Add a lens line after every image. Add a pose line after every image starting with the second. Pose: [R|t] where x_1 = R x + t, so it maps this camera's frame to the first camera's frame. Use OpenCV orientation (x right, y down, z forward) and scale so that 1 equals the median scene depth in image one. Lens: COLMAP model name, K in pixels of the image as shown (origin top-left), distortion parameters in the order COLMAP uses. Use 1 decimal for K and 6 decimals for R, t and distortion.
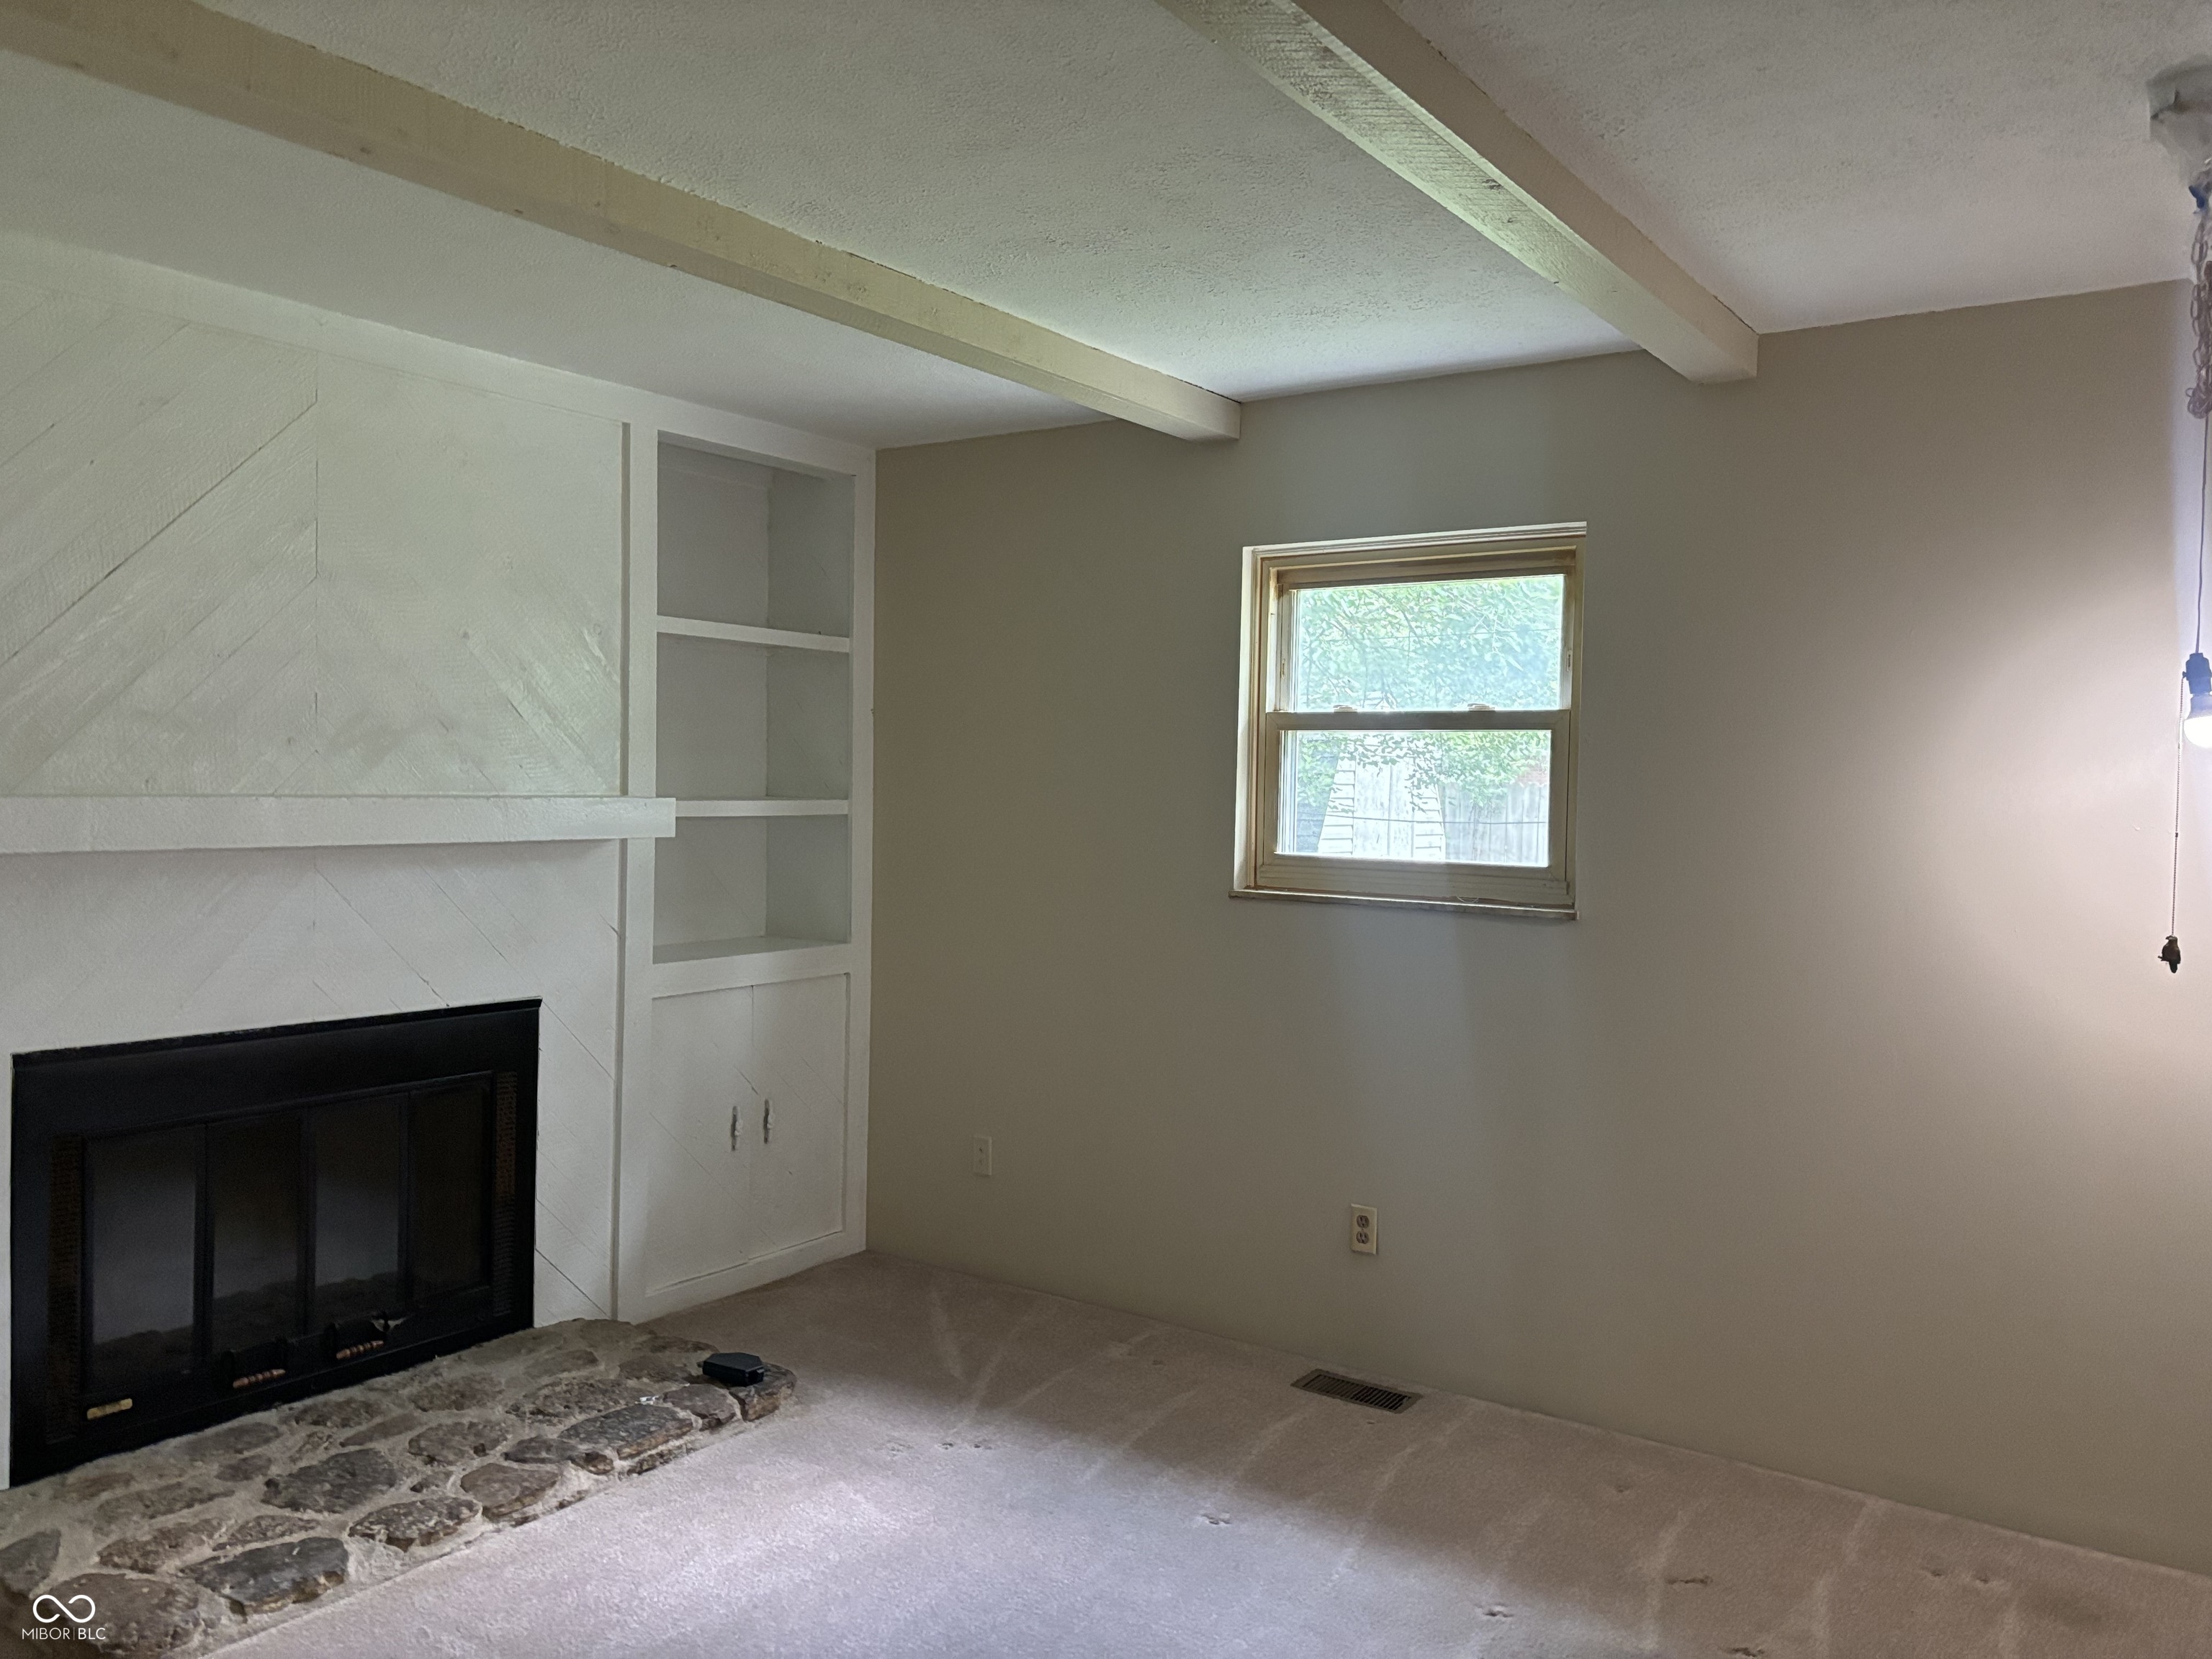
lens RADIAL K [[1695.6, 0, 1106.0], [0, 1695.6, 829.5], [0, 0, 1]] dist [0.042776, -0.052266]
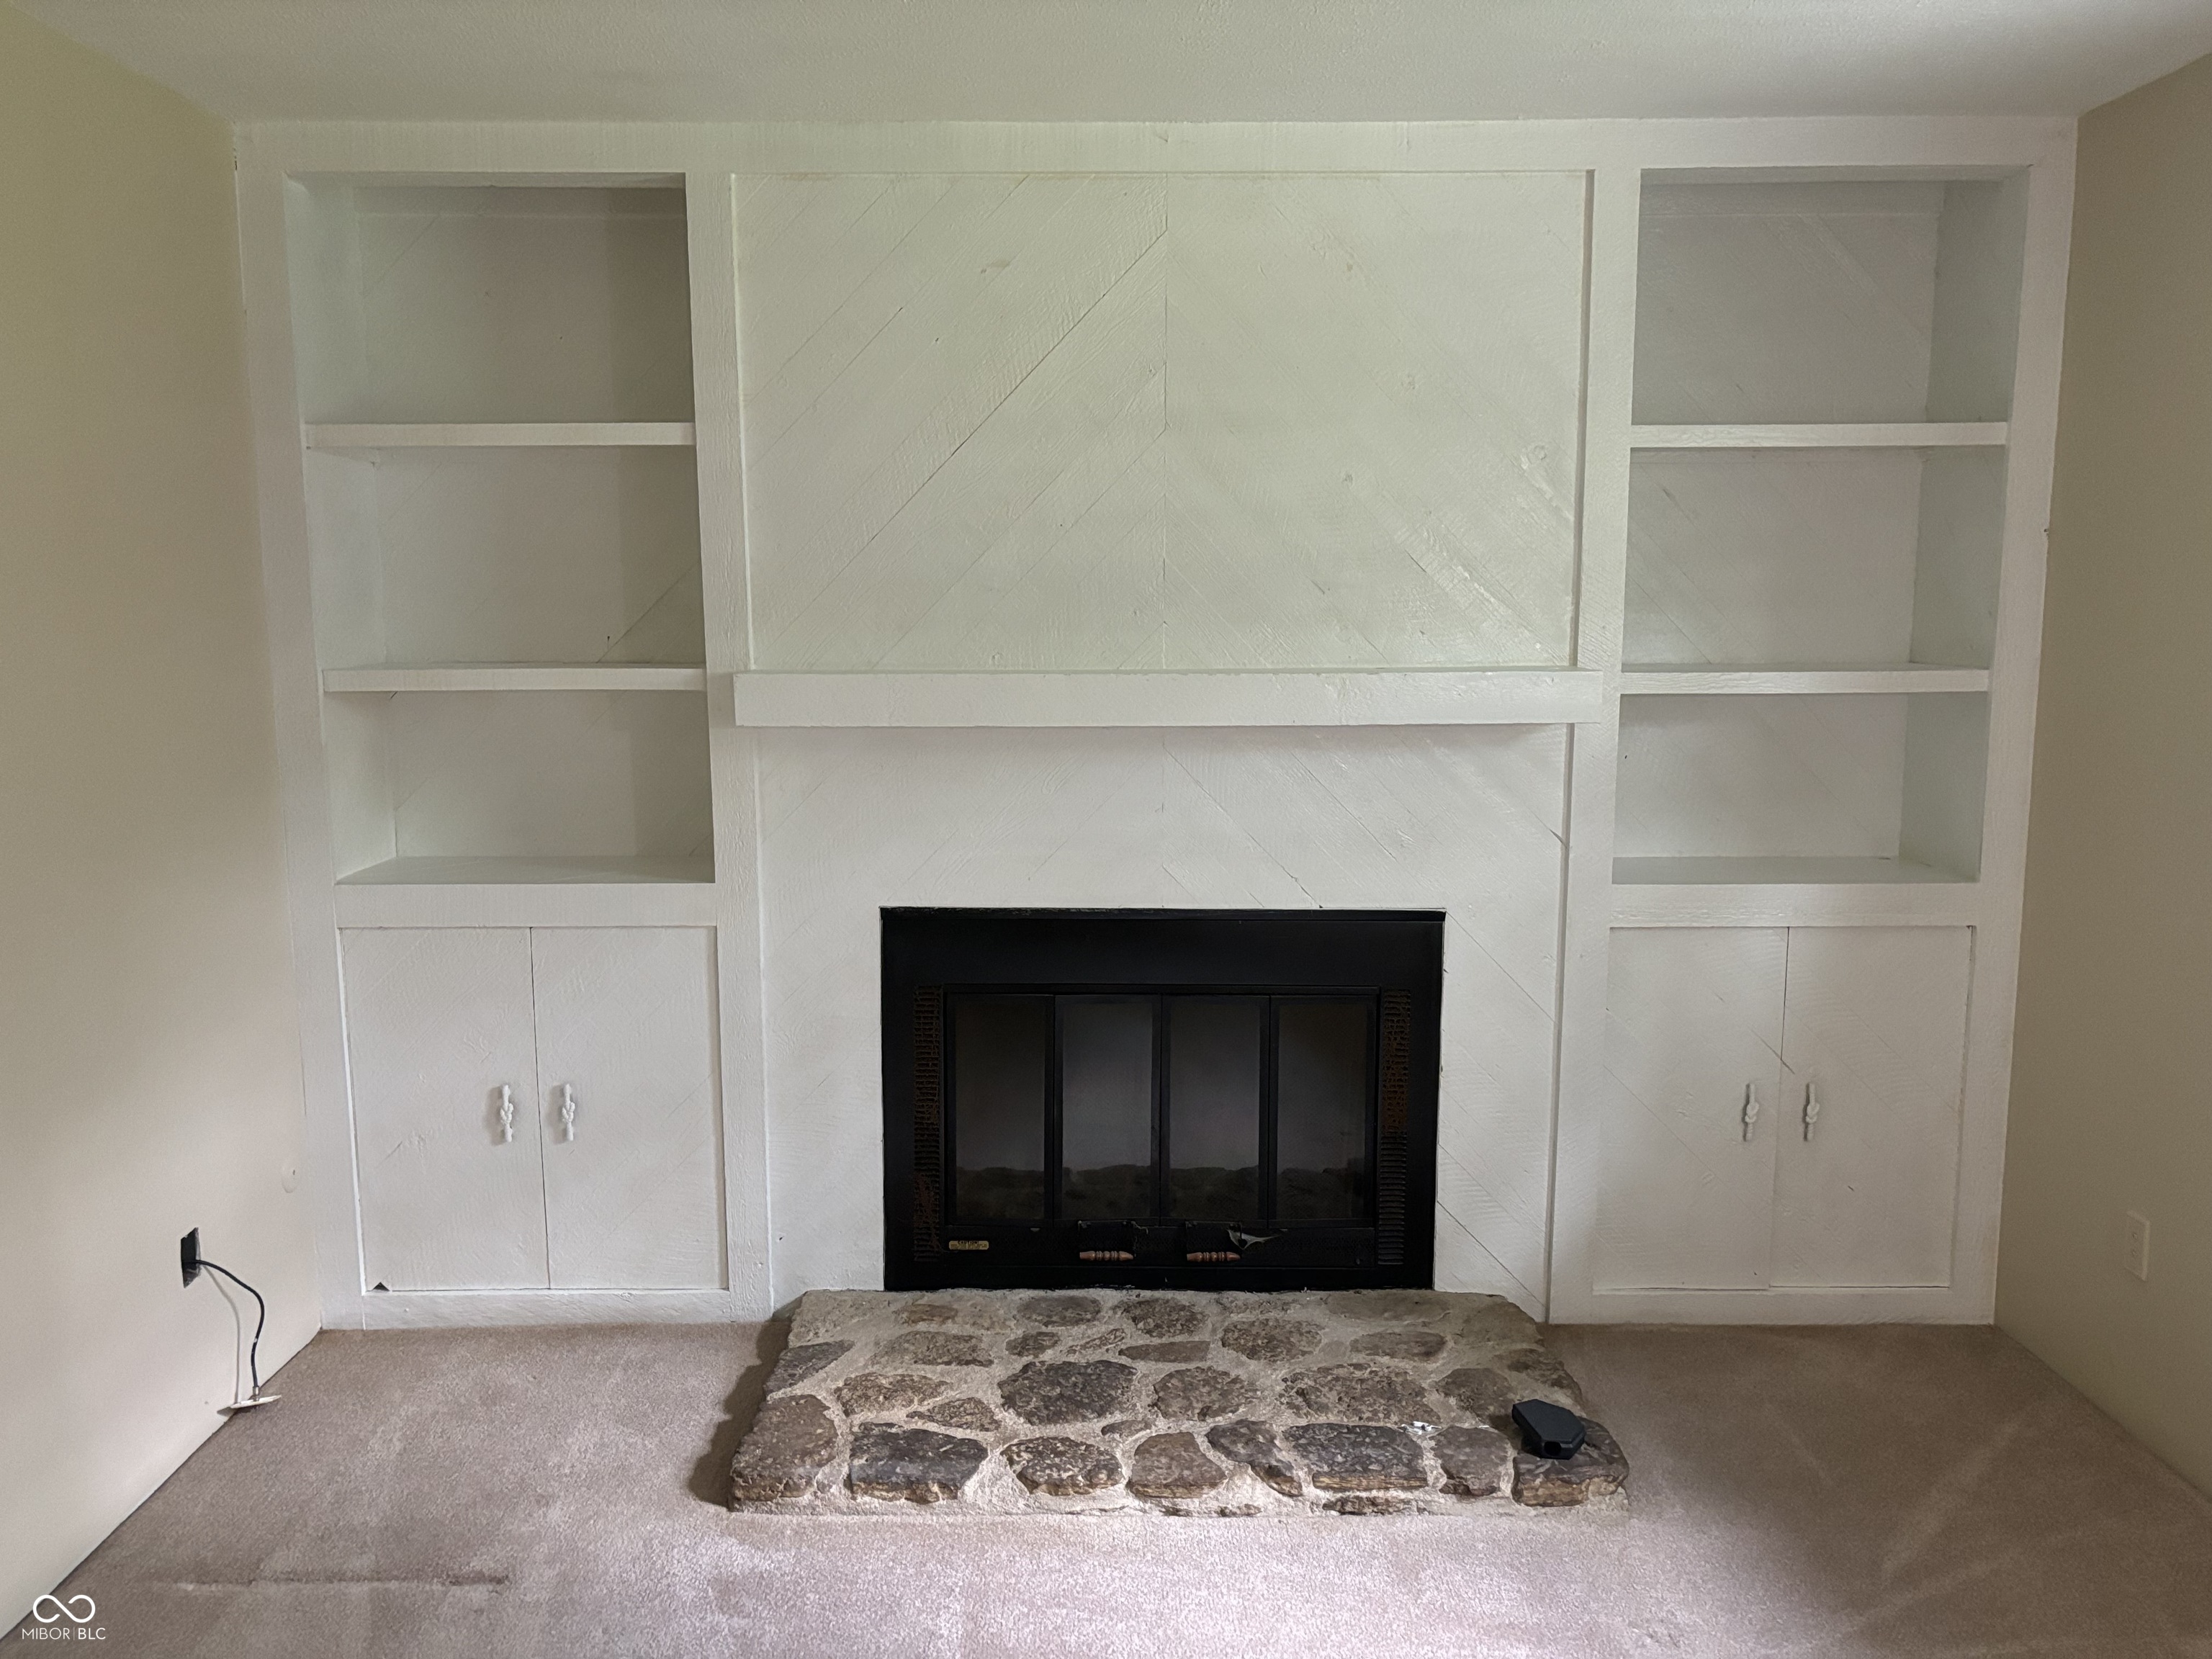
lens RADIAL K [[1695.6, 0, 1106.0], [0, 1695.6, 829.5], [0, 0, 1]] dist [0.042776, -0.052266]
pose [[0.561910, 0.091604, -0.822111, 0.288785], [-0.011566, 0.994622, 0.102921, -0.027417], [0.827118, -0.048324, 0.559947, 0.449150]]
